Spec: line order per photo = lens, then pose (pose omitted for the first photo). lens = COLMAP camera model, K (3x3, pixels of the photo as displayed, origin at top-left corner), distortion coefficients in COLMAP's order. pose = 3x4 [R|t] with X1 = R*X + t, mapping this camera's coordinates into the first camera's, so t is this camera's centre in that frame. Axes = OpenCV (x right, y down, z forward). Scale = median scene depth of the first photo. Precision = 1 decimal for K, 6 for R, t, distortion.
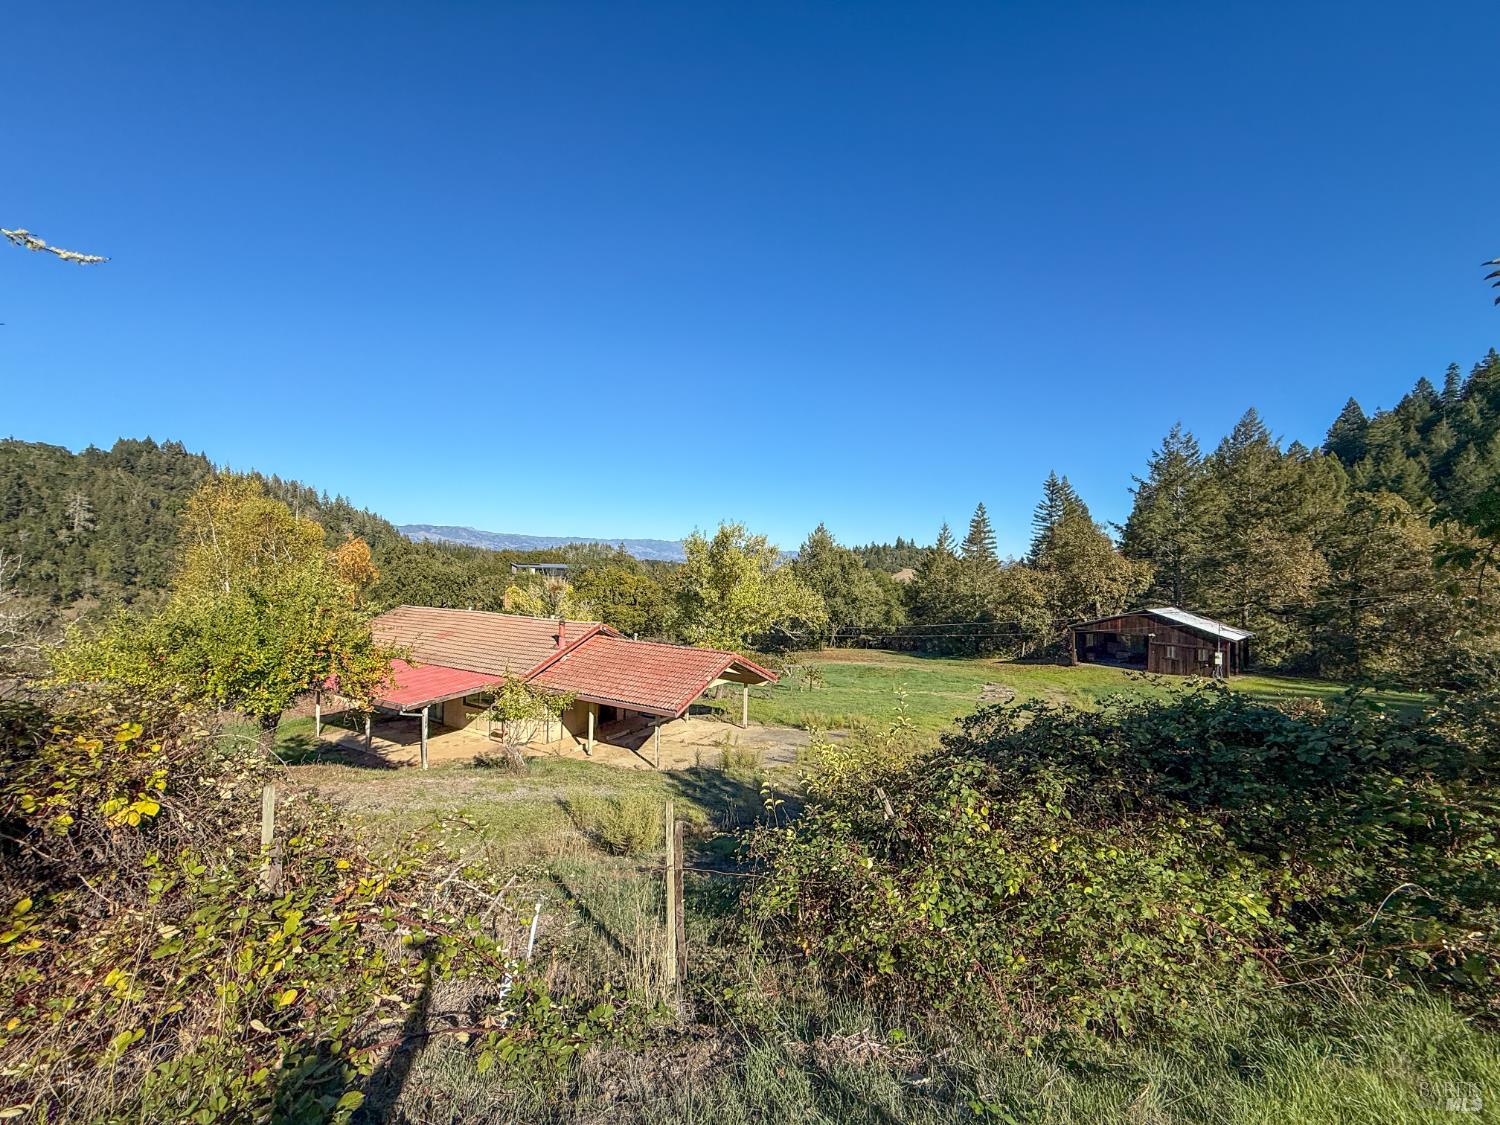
lens RADIAL K [[595.7, 0, 744.6], [0, 595.7, 564.9], [0, 0, 1]] dist [0.000909, 0.000193]
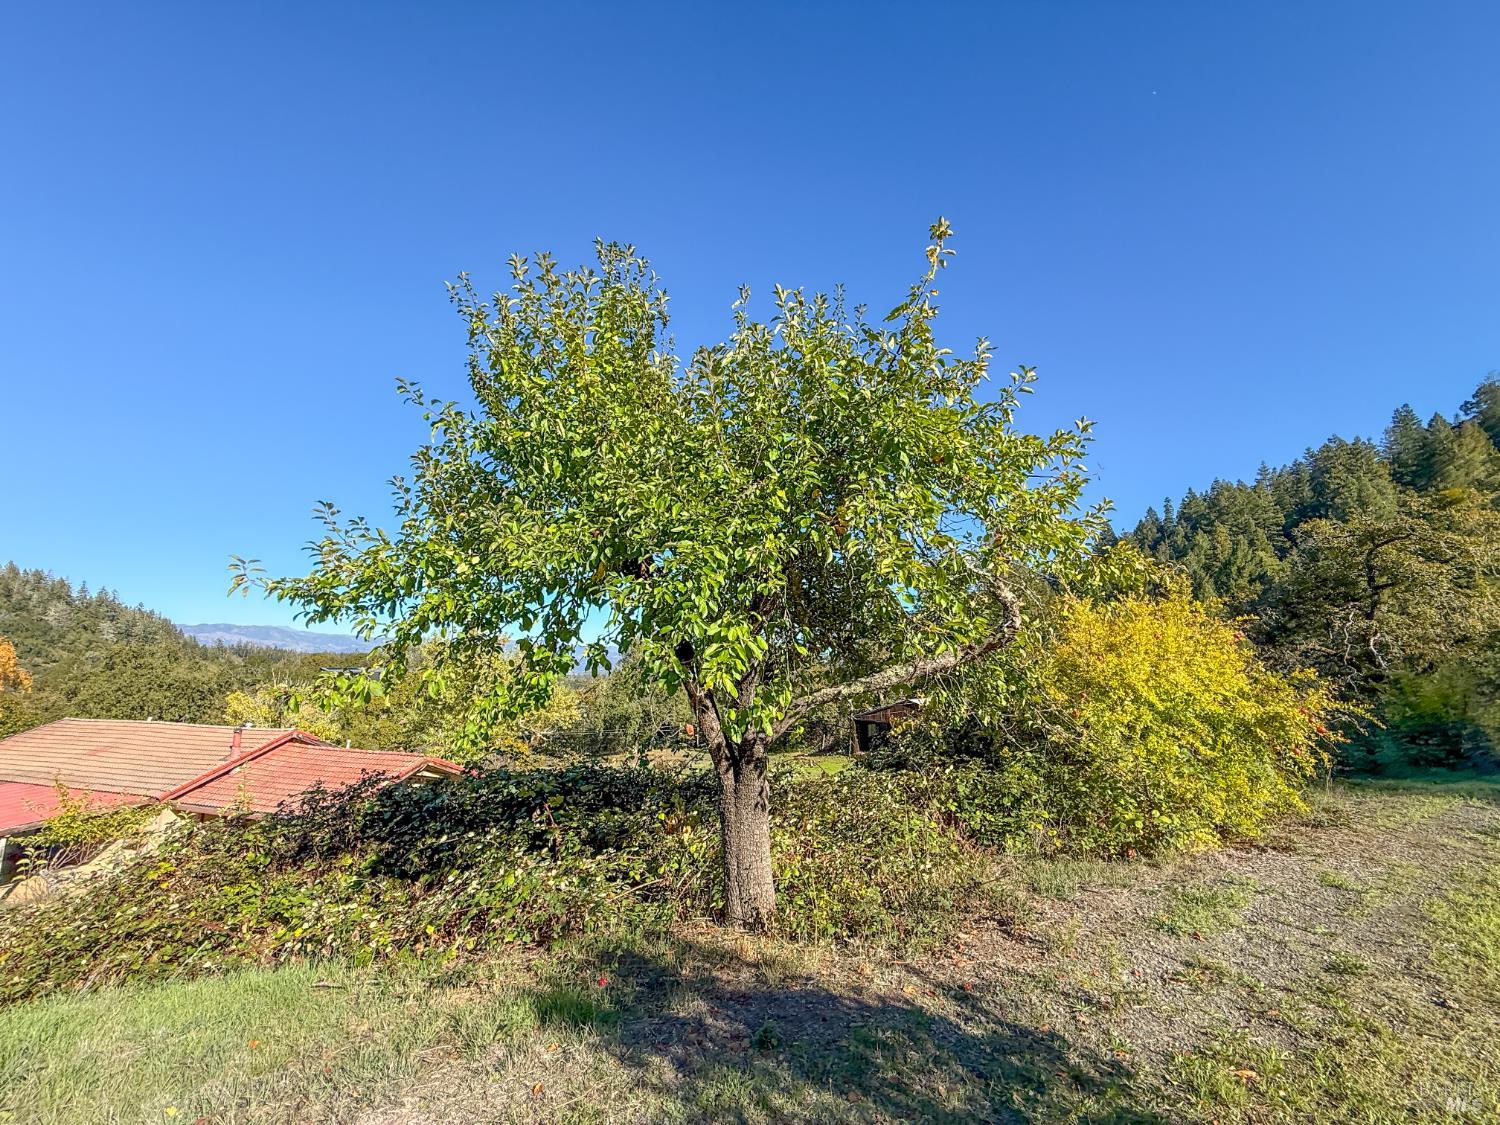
lens RADIAL K [[595.7, 0, 741.7], [0, 595.7, 562.9], [0, 0, 1]] dist [0.000909, 0.000193]
pose [[0.975569, 0.021760, 0.218612, 0.216445], [0.015337, 0.985910, -0.166574, 0.005745], [-0.219156, 0.165858, 0.961489, -0.091193]]
